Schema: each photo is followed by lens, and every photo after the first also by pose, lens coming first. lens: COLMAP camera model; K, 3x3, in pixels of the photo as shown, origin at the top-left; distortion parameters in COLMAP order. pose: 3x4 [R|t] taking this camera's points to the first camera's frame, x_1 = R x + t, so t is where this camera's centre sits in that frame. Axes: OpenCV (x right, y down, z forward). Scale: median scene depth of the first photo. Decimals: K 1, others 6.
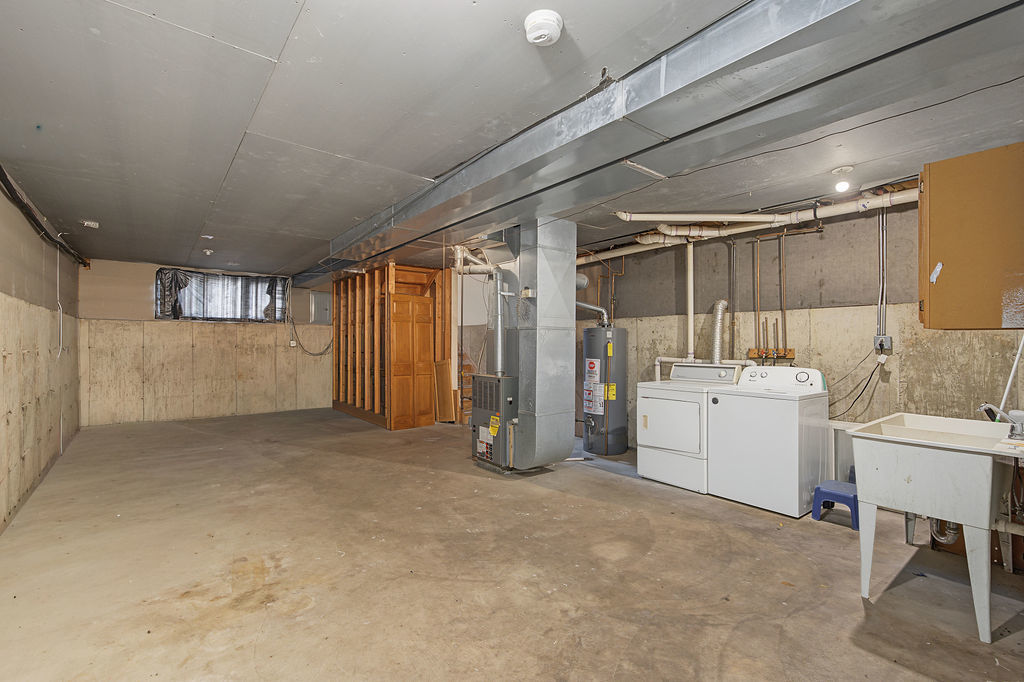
lens RADIAL K [[451.5, 0, 510.4], [0, 451.5, 340.9], [0, 0, 1]] dist [0.010476, 0.000018]
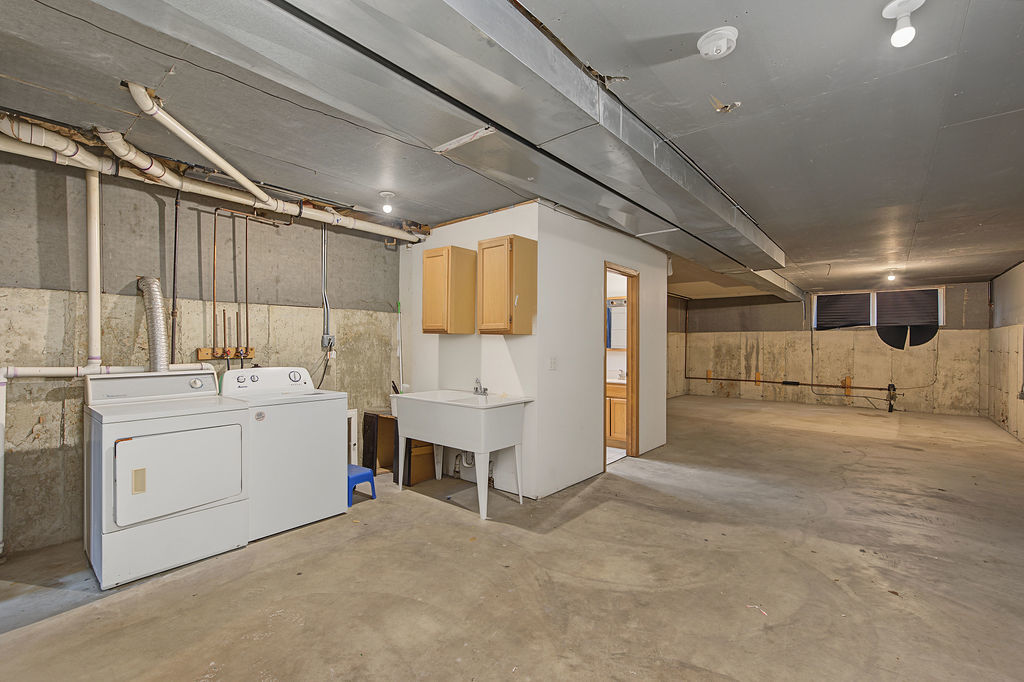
lens RADIAL K [[451.5, 0, 505.8], [0, 451.5, 343.4], [0, 0, 1]] dist [0.010476, 0.000018]
pose [[-0.193325, -0.004872, 0.981123, -0.427262], [-0.008058, 0.999962, 0.003377, 0.003034], [-0.981102, -0.007253, -0.193357, 0.824905]]
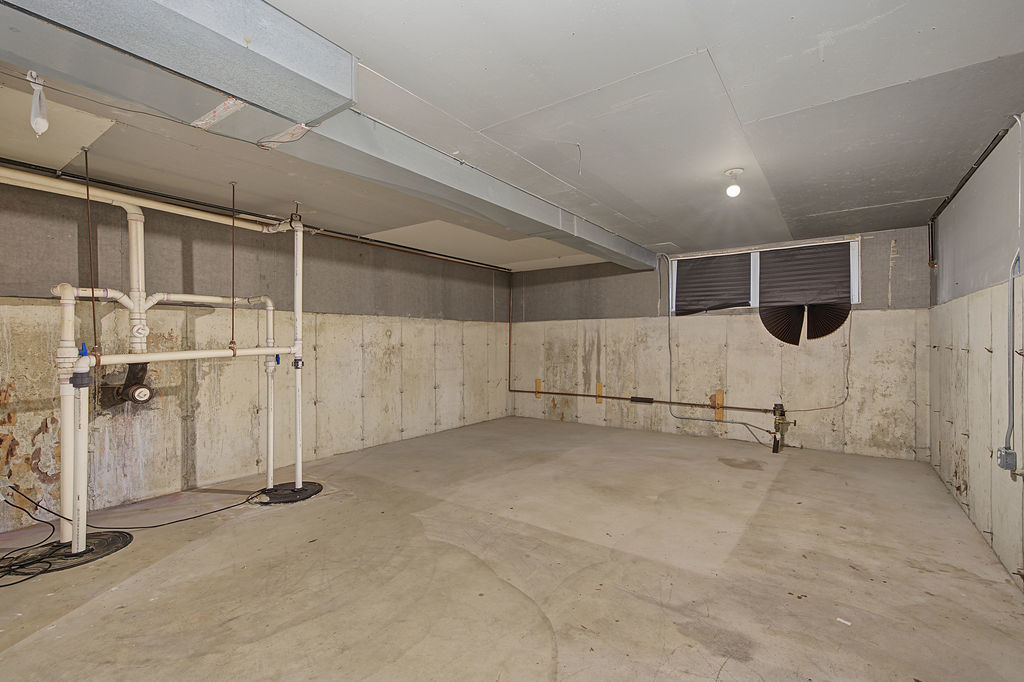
lens RADIAL K [[451.5, 0, 517.6], [0, 451.5, 341.8], [0, 0, 1]] dist [0.010476, 0.000018]
pose [[-0.270704, -0.004156, 0.962654, -0.267456], [0.002017, 0.999986, 0.004884, 0.003854], [-0.962660, 0.003264, -0.270692, 0.572824]]
